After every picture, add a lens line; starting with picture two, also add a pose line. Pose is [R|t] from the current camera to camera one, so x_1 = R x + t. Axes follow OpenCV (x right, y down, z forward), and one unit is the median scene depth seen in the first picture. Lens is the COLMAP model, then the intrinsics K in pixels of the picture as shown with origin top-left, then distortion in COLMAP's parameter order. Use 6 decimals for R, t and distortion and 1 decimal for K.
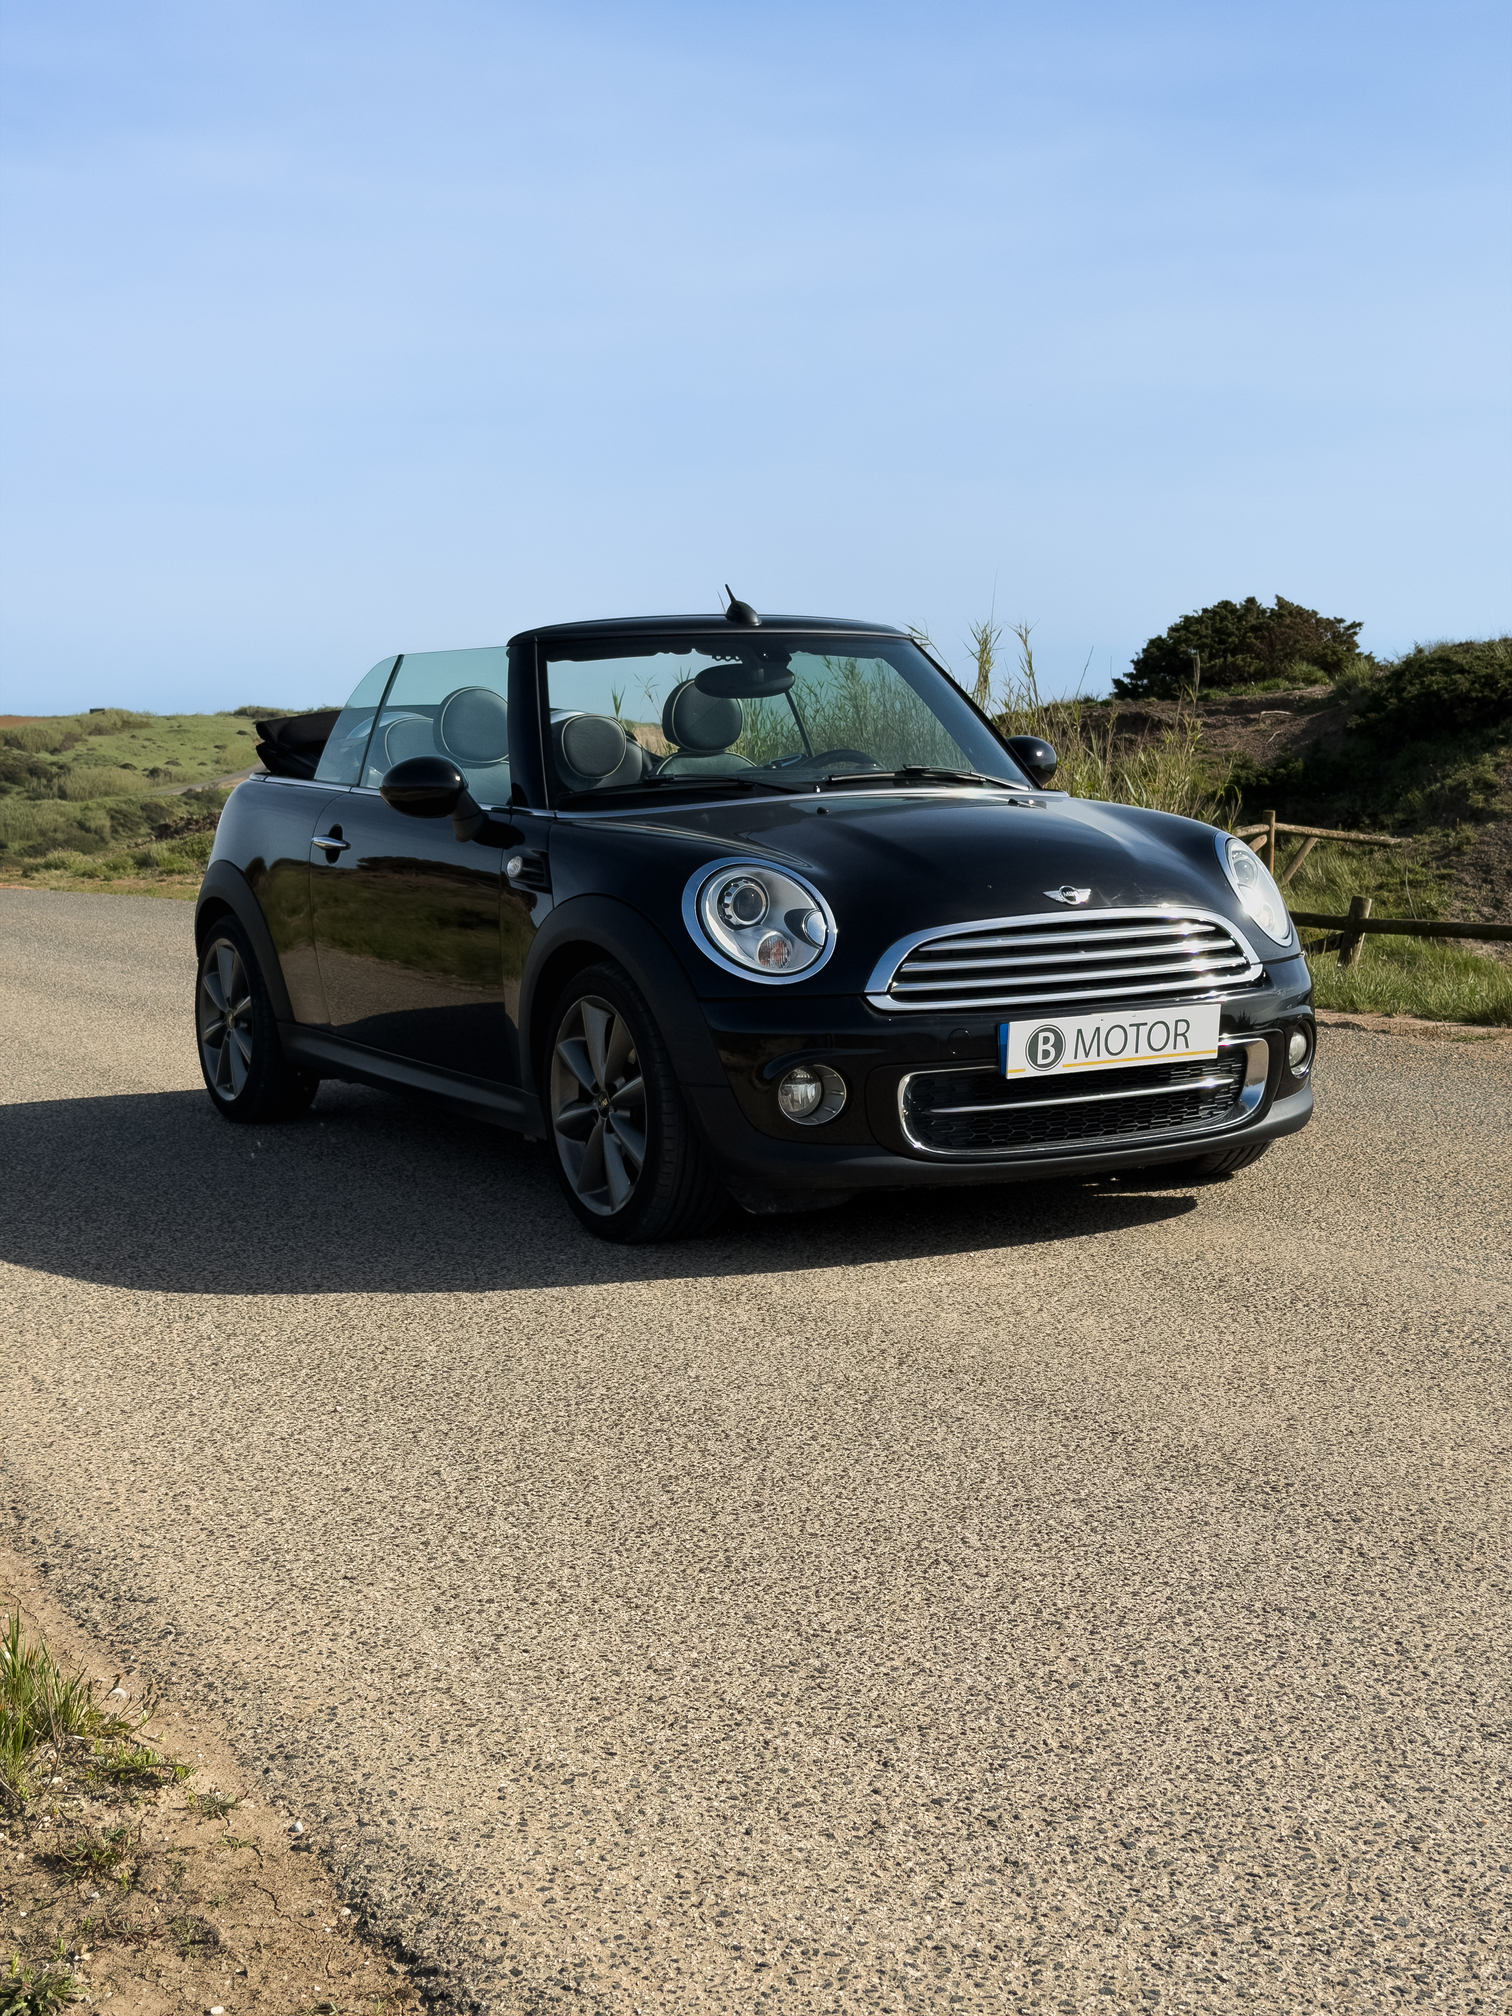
lens RADIAL K [[2770.7, 0, 748.0], [0, 2770.7, 1011.1], [0, 0, 1]] dist [0.099159, 0.000000]
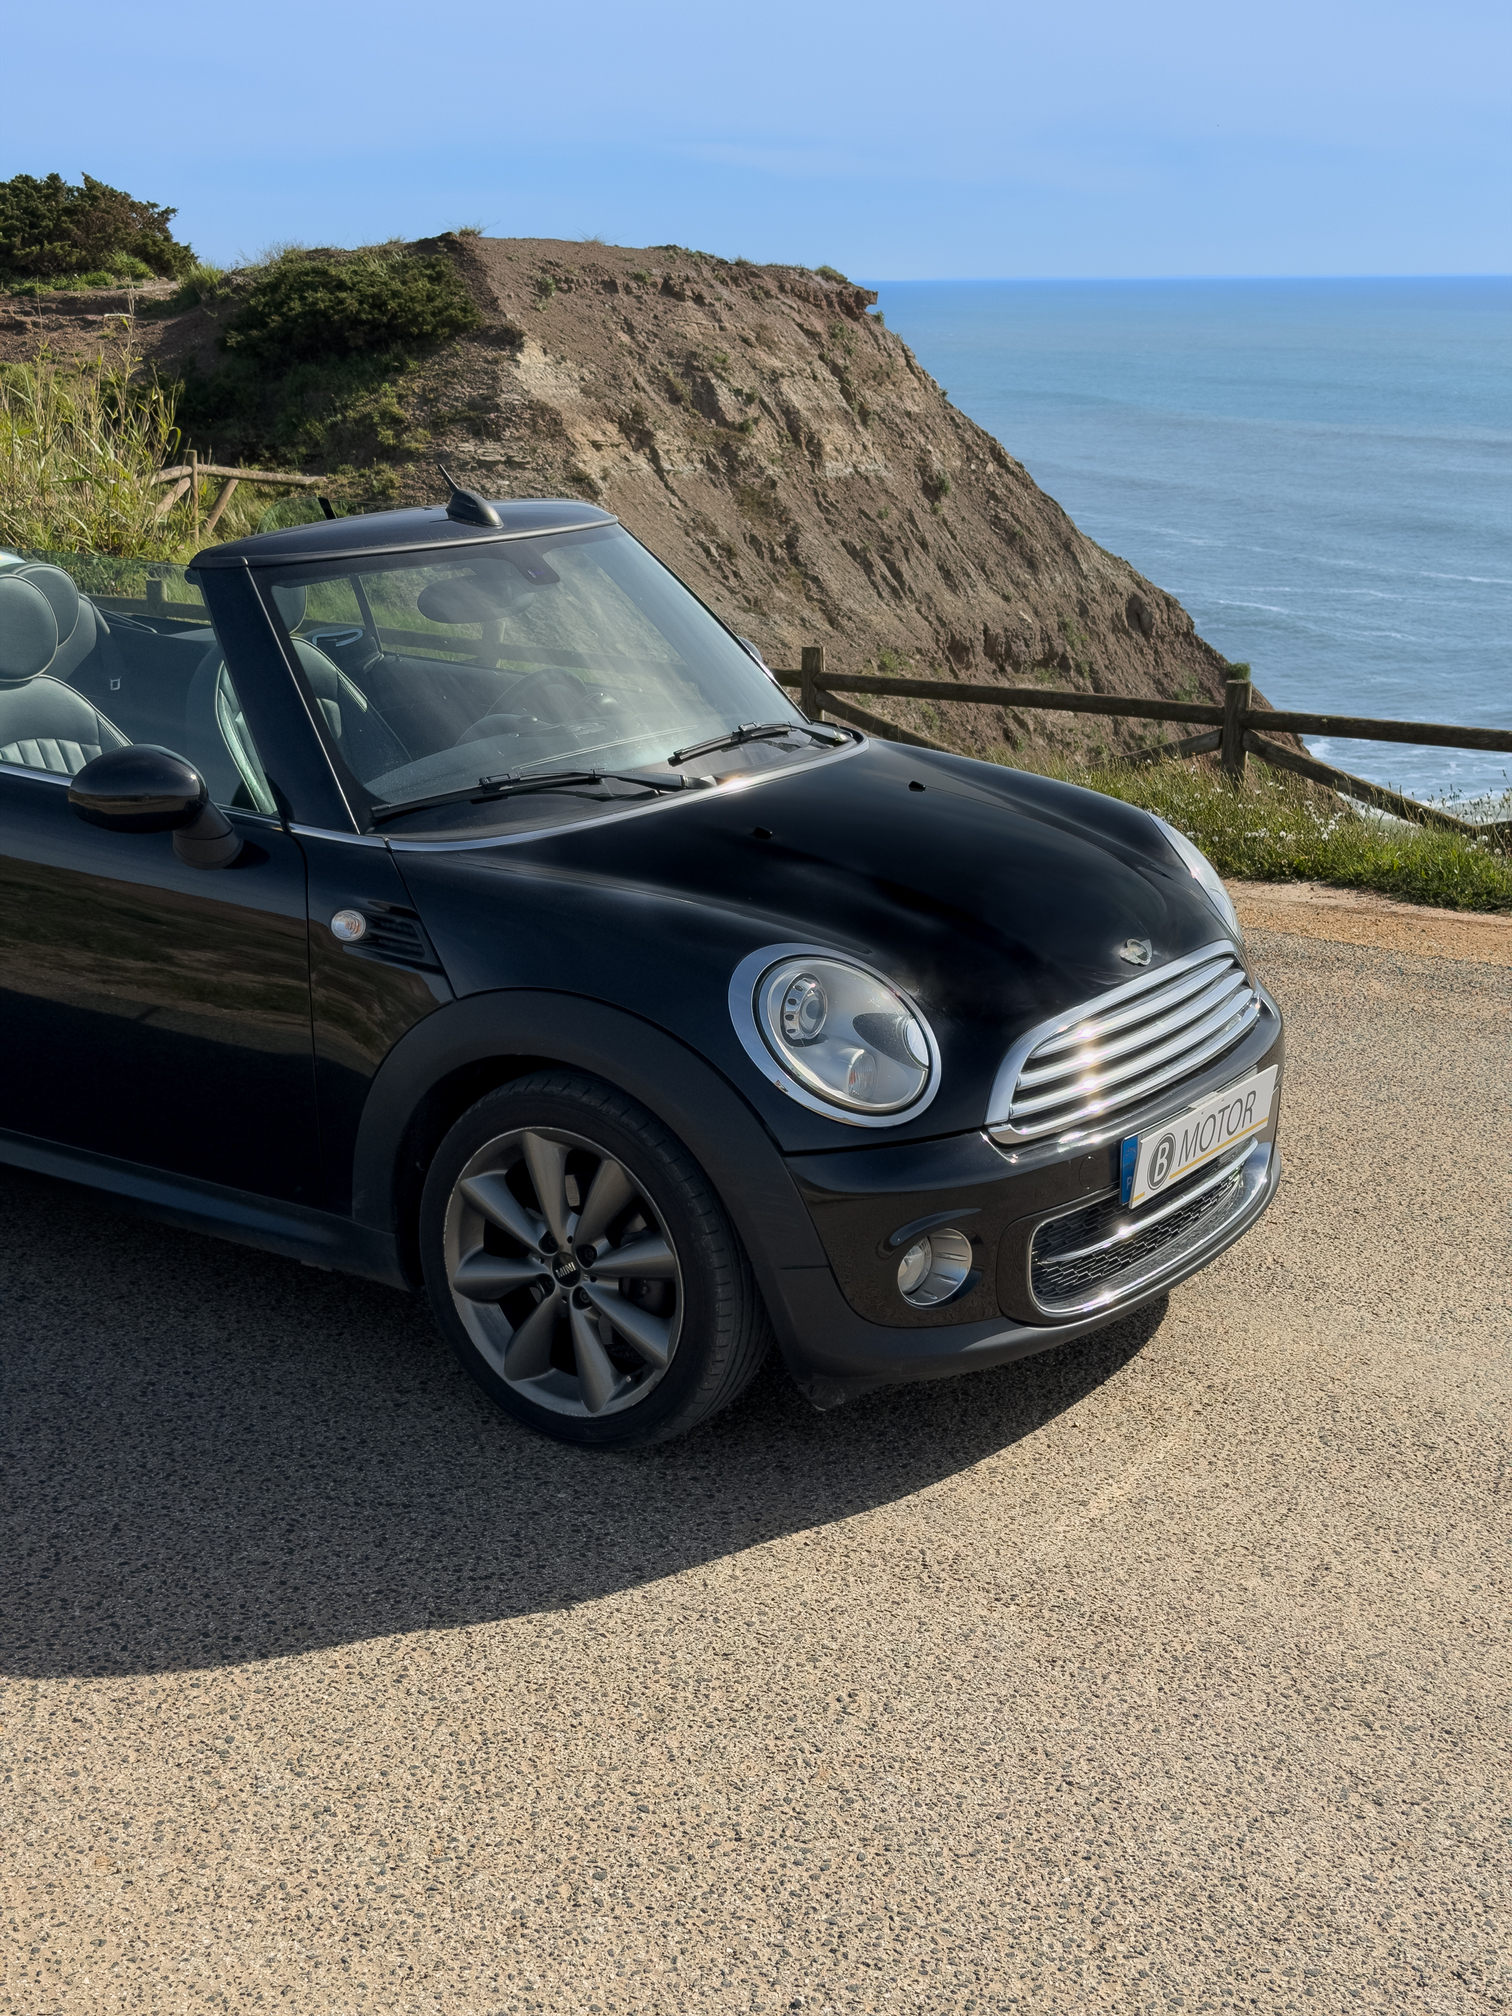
lens RADIAL K [[2770.7, 0, 757.6], [0, 2770.7, 1010.3], [0, 0, 1]] dist [0.099159, 0.000000]
pose [[0.882832, -0.093042, 0.460381, -0.313263], [0.017403, 0.985990, 0.165893, -0.143158], [-0.469366, -0.138444, 0.872083, 0.319287]]
